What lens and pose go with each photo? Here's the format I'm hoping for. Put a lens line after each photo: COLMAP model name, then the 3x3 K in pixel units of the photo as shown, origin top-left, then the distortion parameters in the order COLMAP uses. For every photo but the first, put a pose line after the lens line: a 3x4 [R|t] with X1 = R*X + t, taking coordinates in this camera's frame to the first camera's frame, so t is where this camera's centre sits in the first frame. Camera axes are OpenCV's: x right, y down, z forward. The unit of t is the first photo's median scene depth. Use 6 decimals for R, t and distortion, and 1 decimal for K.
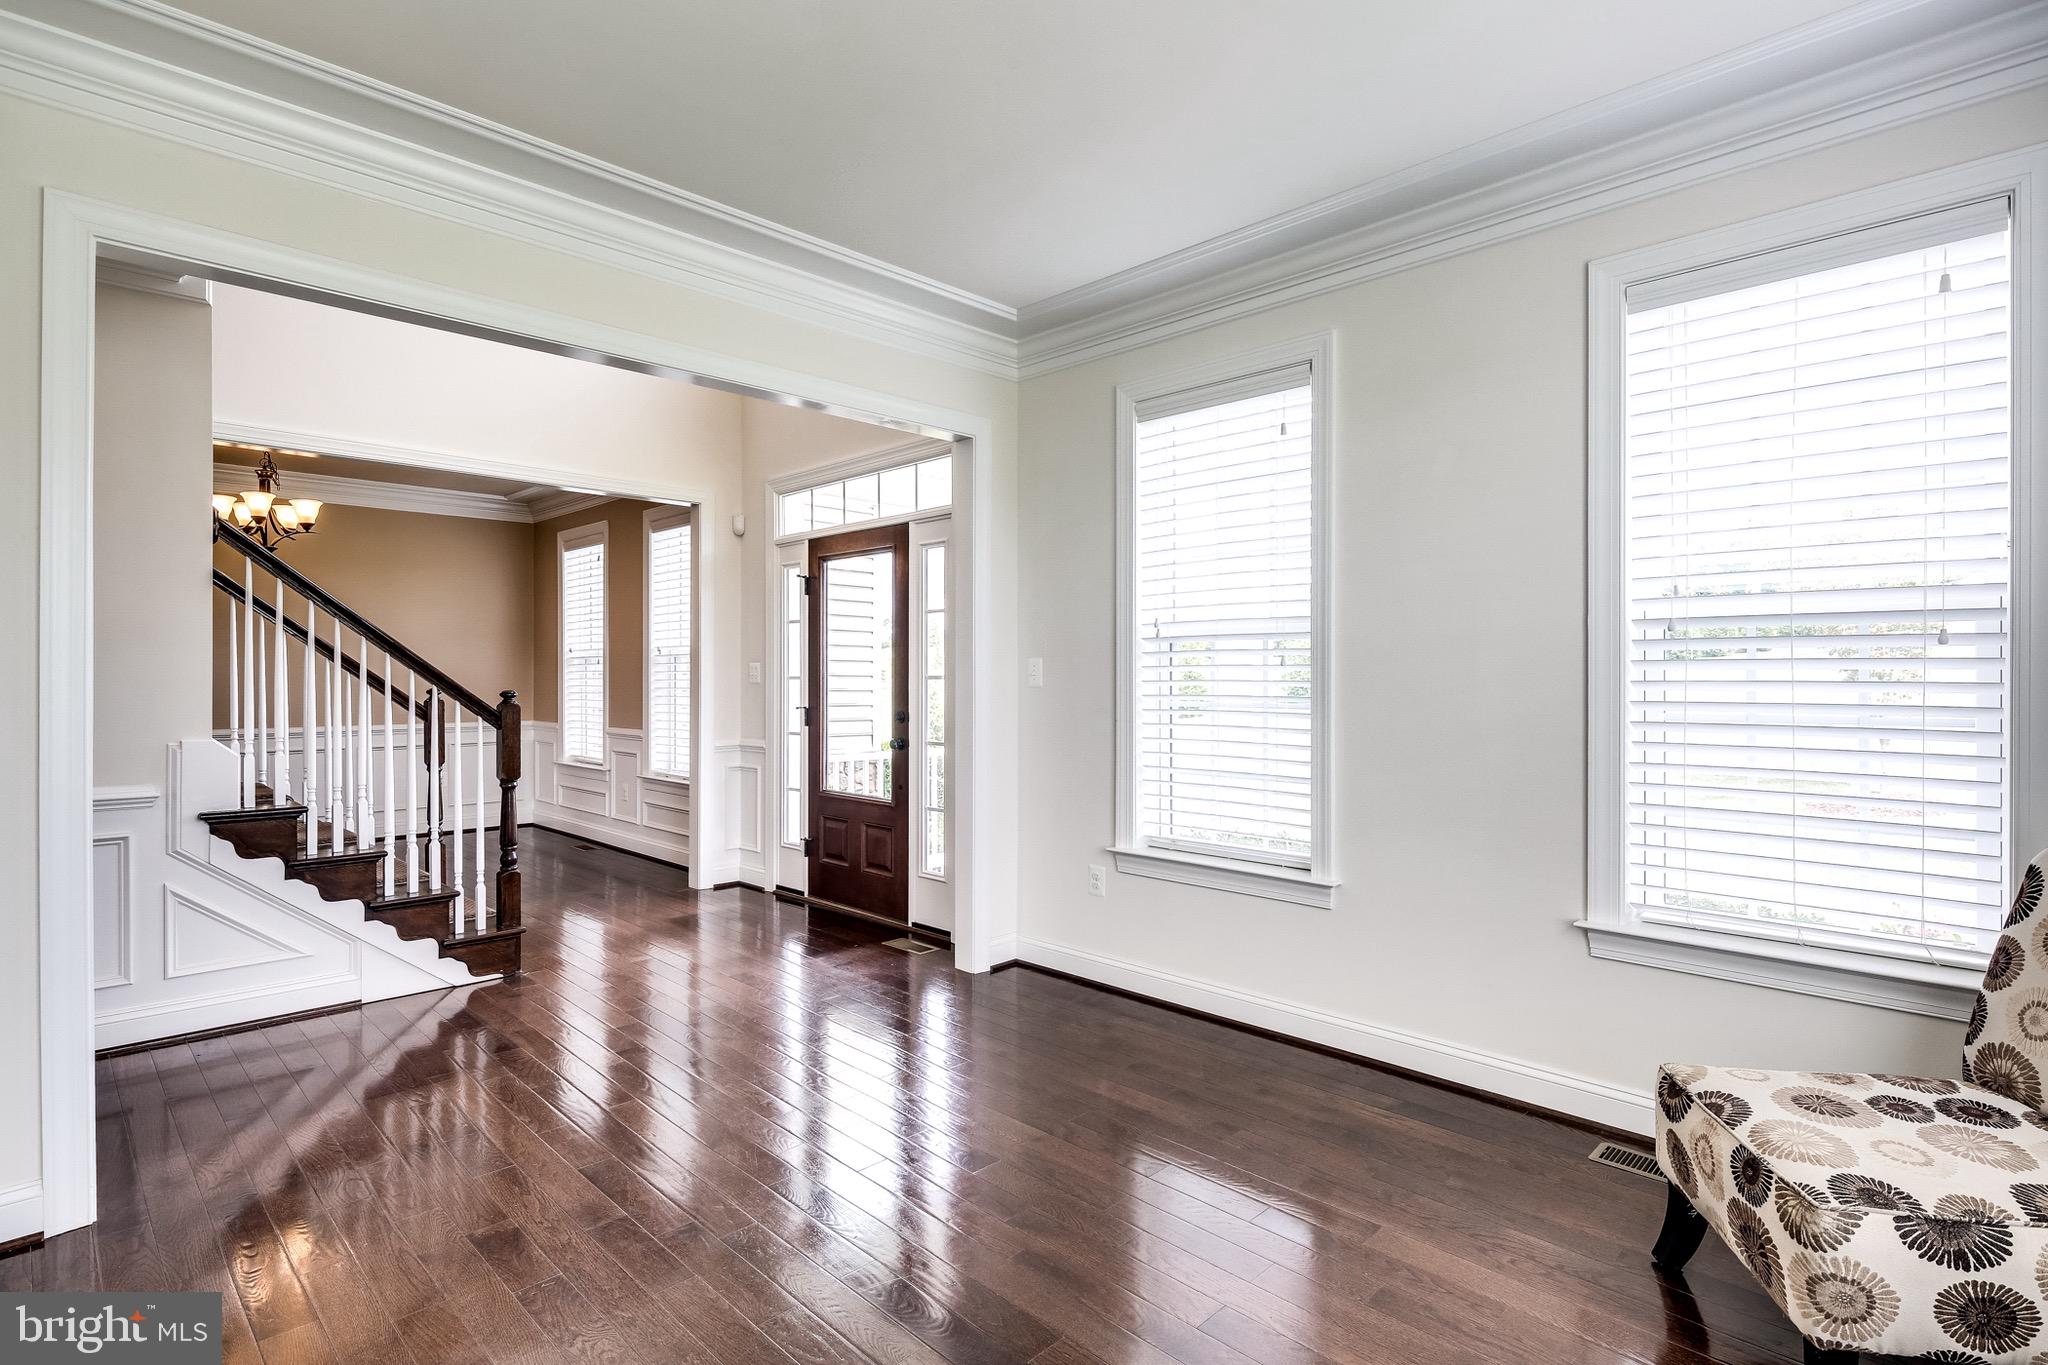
lens RADIAL K [[1003.4, 0, 1013.7], [0, 1003.4, 667.8], [0, 0, 1]] dist [0.004201, -0.002880]
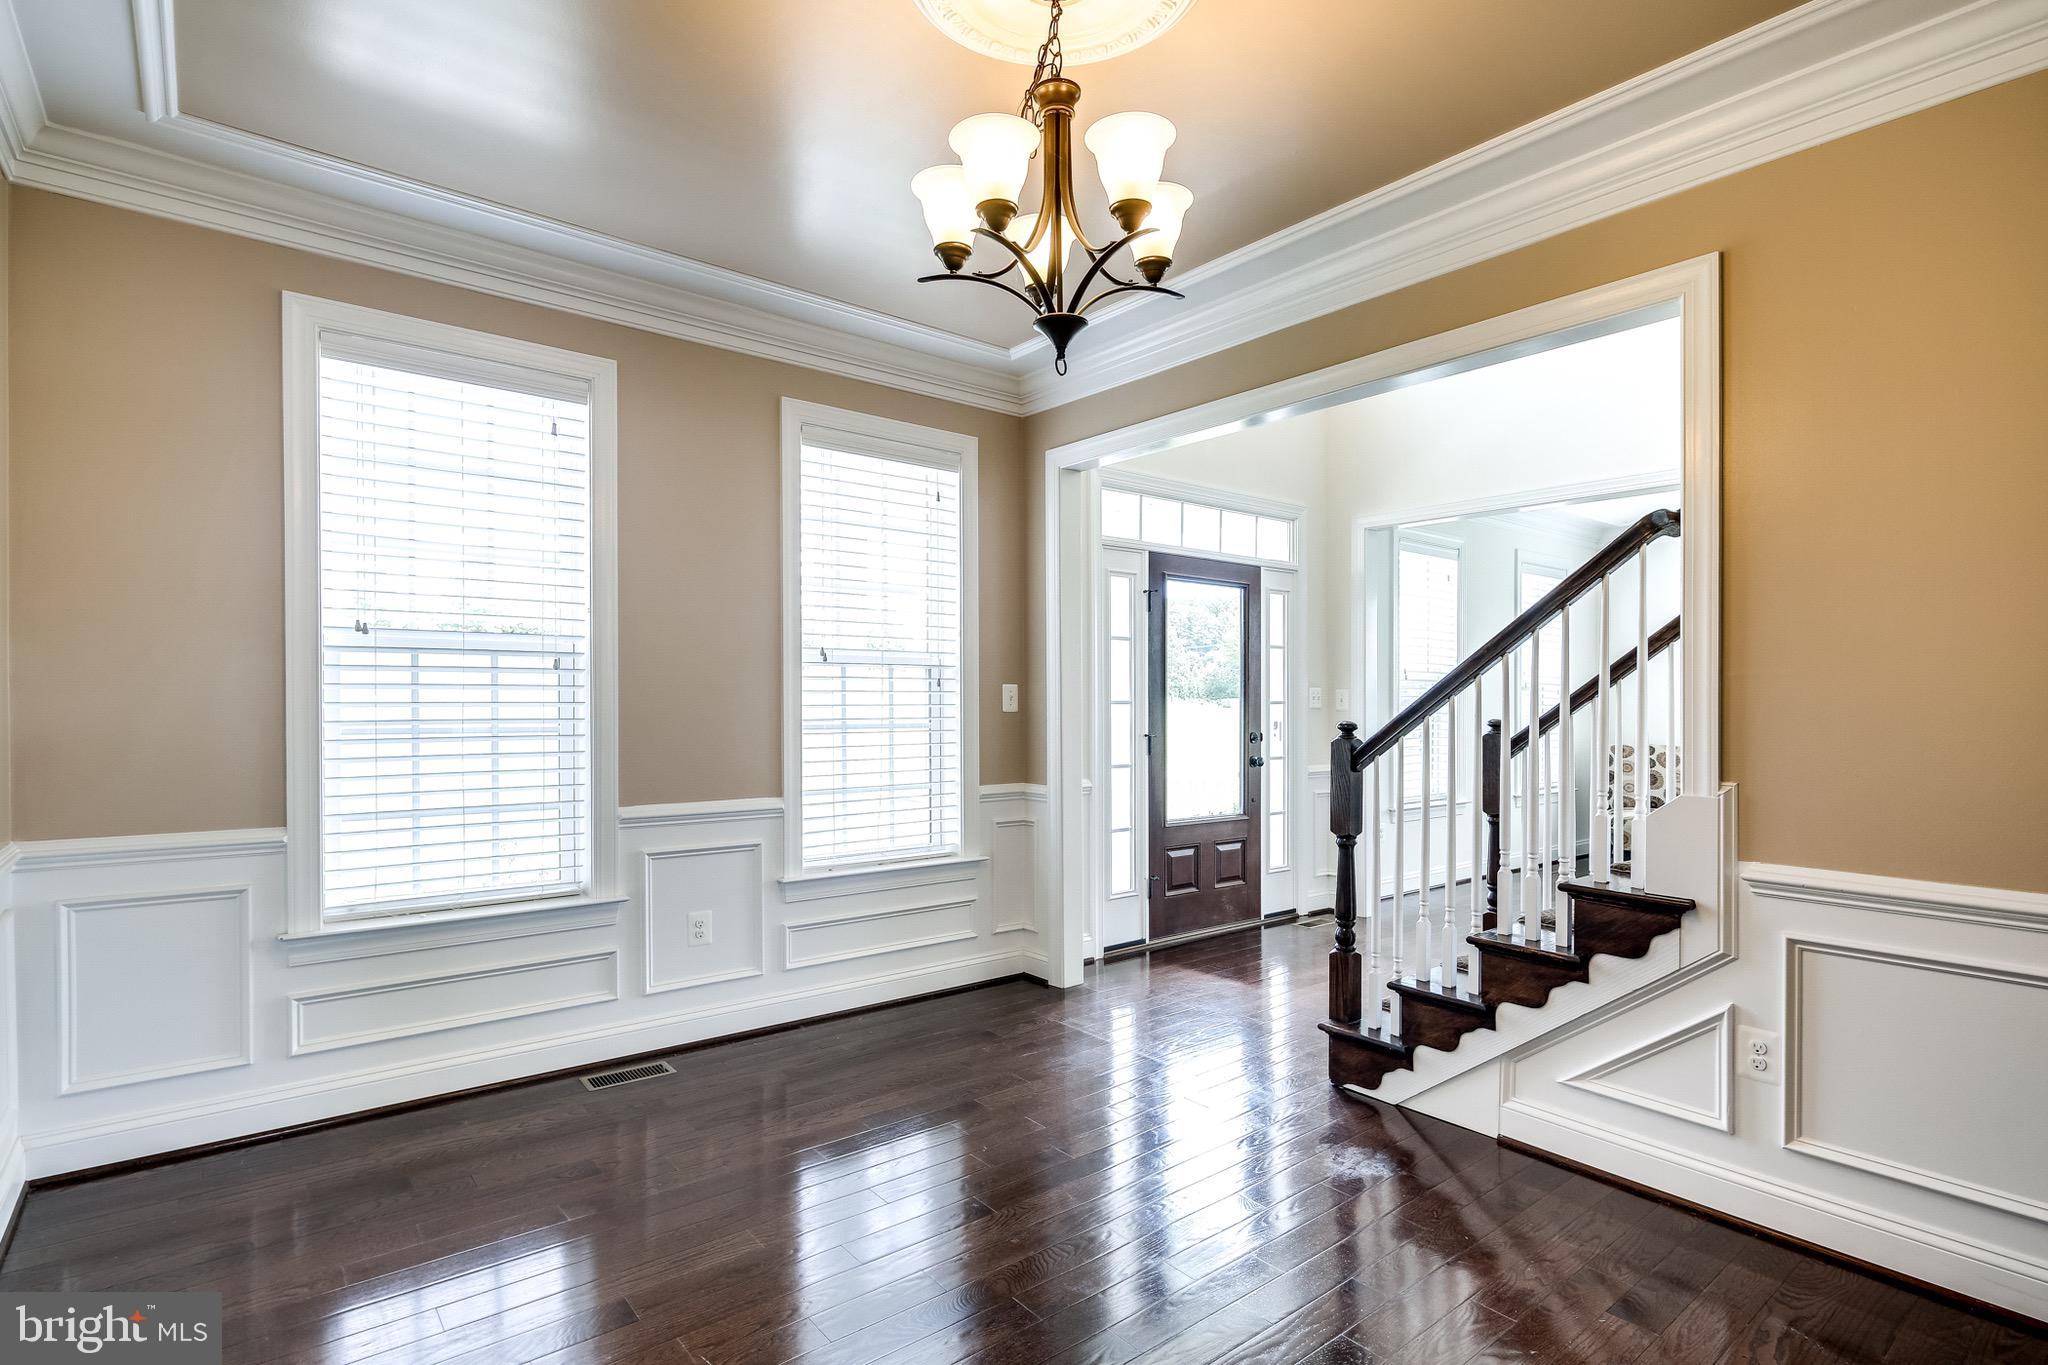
lens RADIAL K [[1003.4, 0, 1025.3], [0, 1003.4, 703.4], [0, 0, 1]] dist [0.004201, -0.002880]
pose [[0.107937, 0.003243, 0.994152, -1.140497], [-0.001576, 0.999994, -0.003091, 0.014036], [-0.994156, -0.001233, 0.107942, 1.025516]]
